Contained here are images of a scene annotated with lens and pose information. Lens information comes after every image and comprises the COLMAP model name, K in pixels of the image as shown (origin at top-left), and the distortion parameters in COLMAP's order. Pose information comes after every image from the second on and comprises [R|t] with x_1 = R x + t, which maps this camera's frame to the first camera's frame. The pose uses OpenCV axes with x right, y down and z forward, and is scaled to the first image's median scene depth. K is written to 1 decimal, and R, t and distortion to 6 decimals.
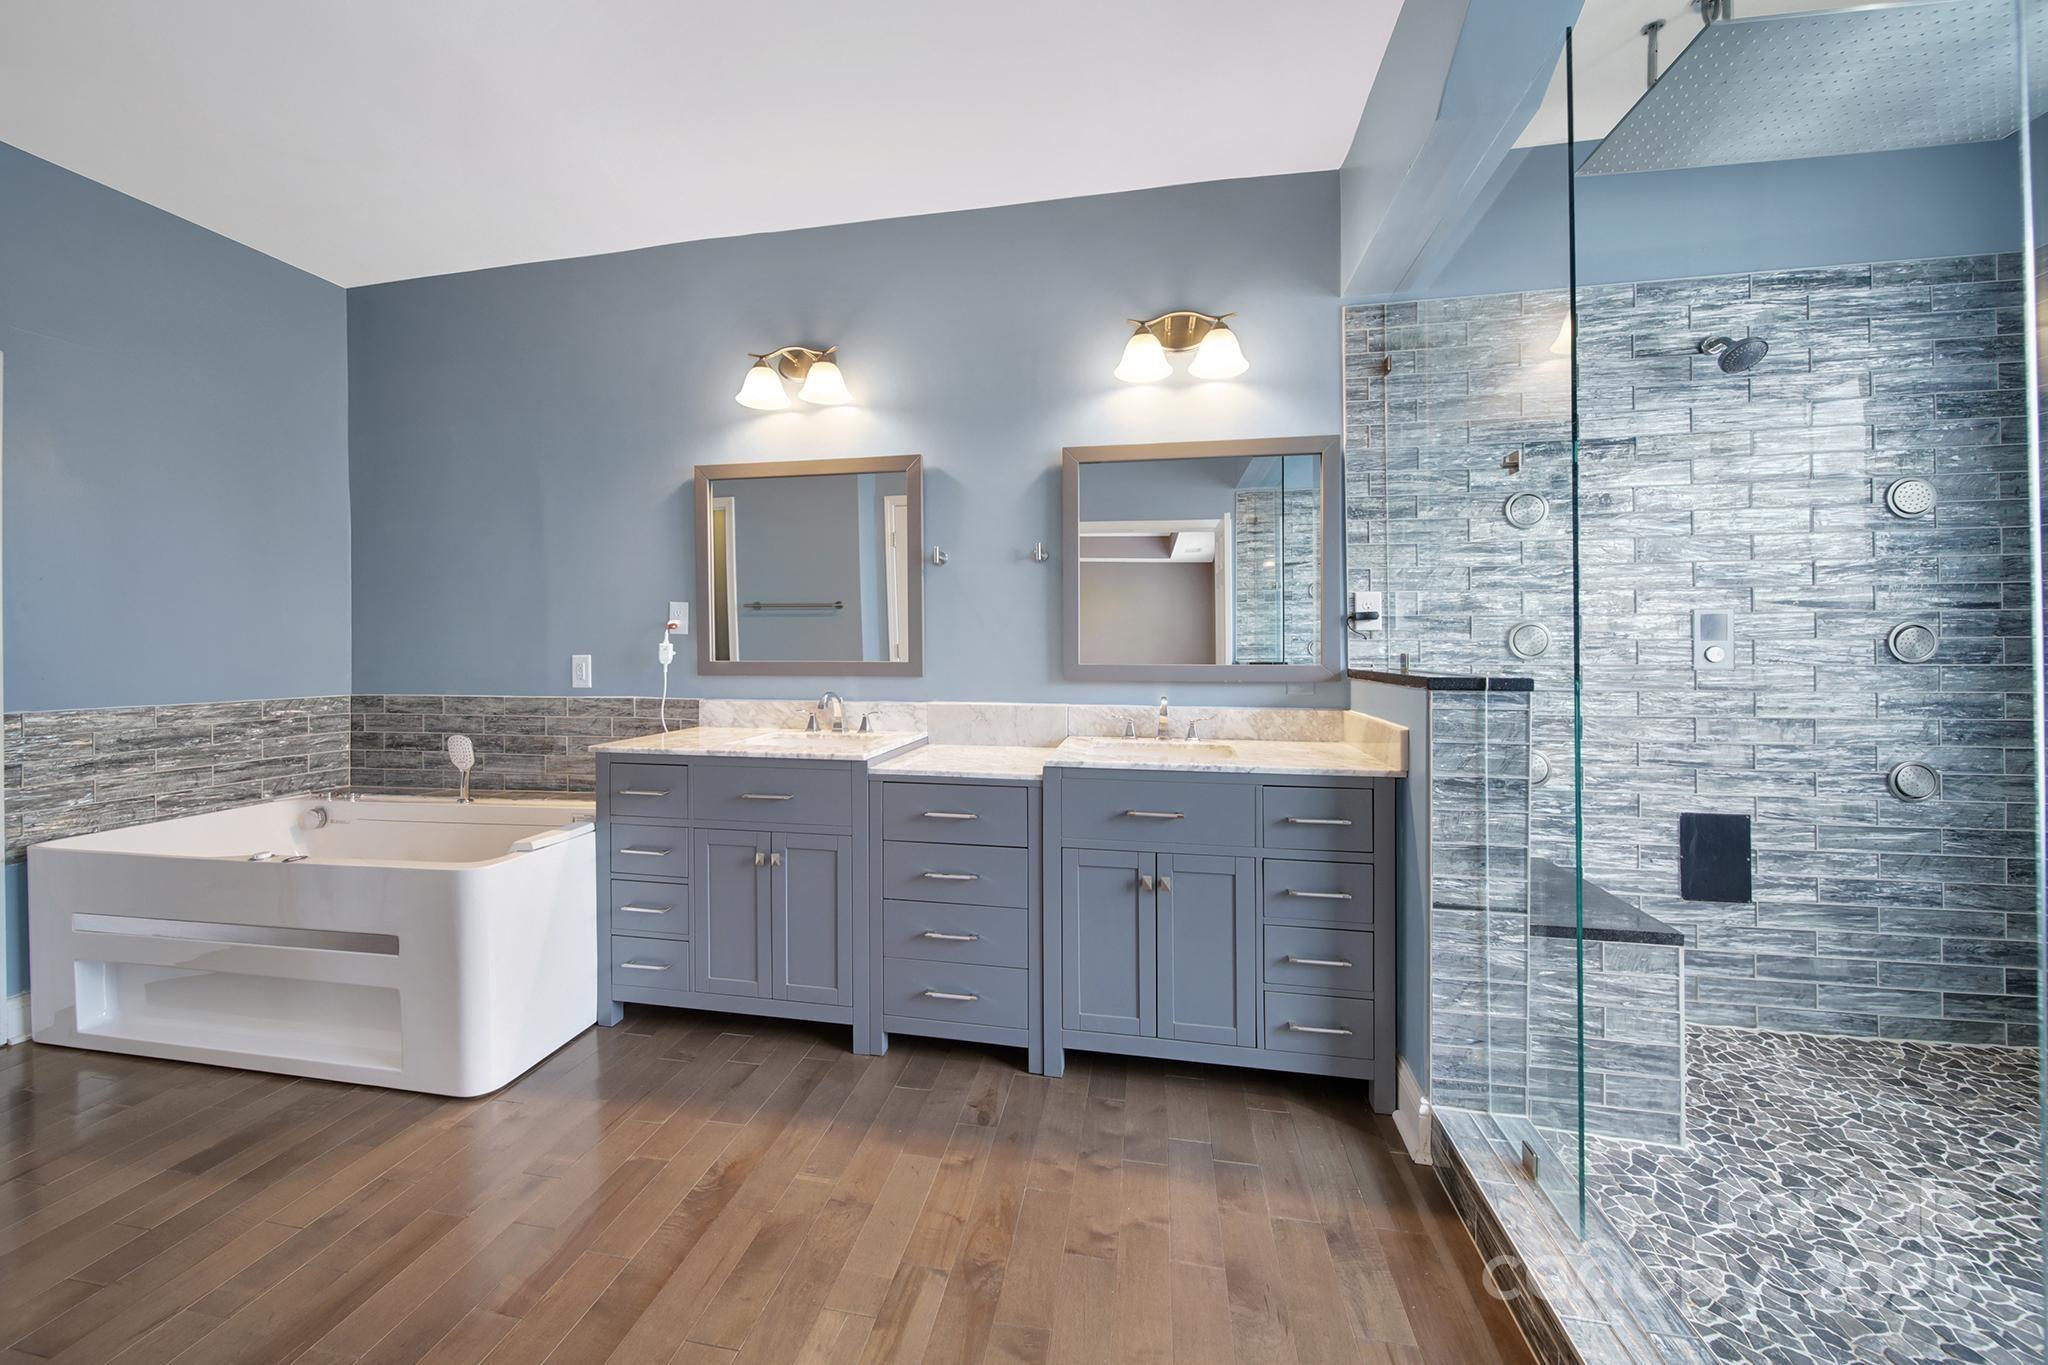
lens RADIAL K [[719.5, 0, 1024.8], [0, 719.5, 666.5], [0, 0, 1]] dist [0.000531, 0.000043]
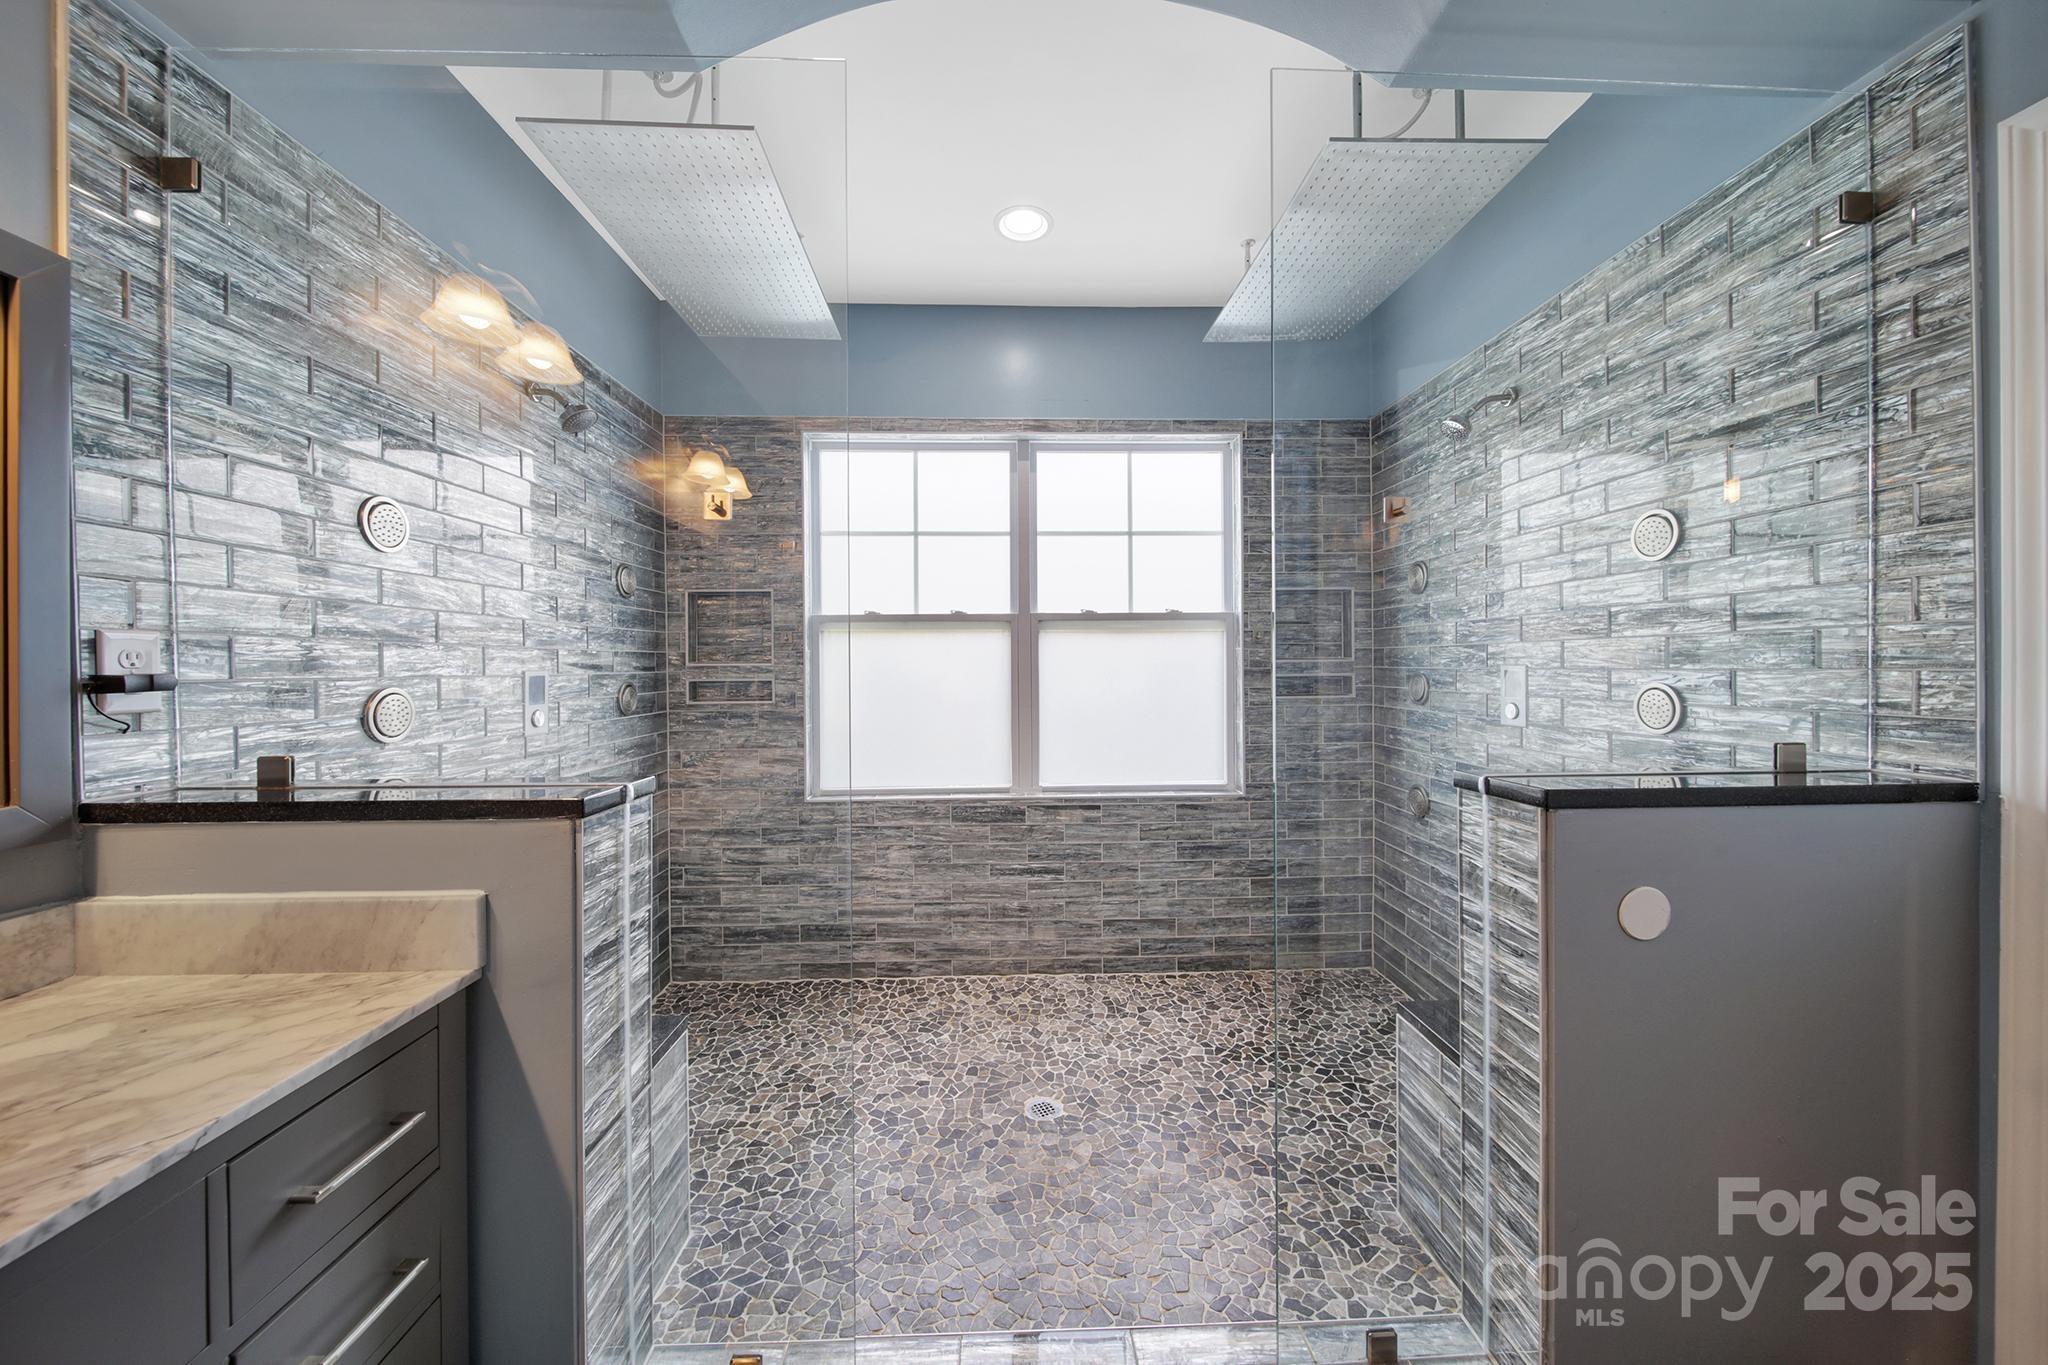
lens RADIAL K [[719.5, 0, 1024.8], [0, 719.5, 666.5], [0, 0, 1]] dist [0.000531, 0.000043]
pose [[-0.216389, 0.002944, 0.976303, -0.101733], [0.031234, 0.999504, 0.003909, -0.066376], [-0.975808, 0.031340, -0.216373, 0.556666]]
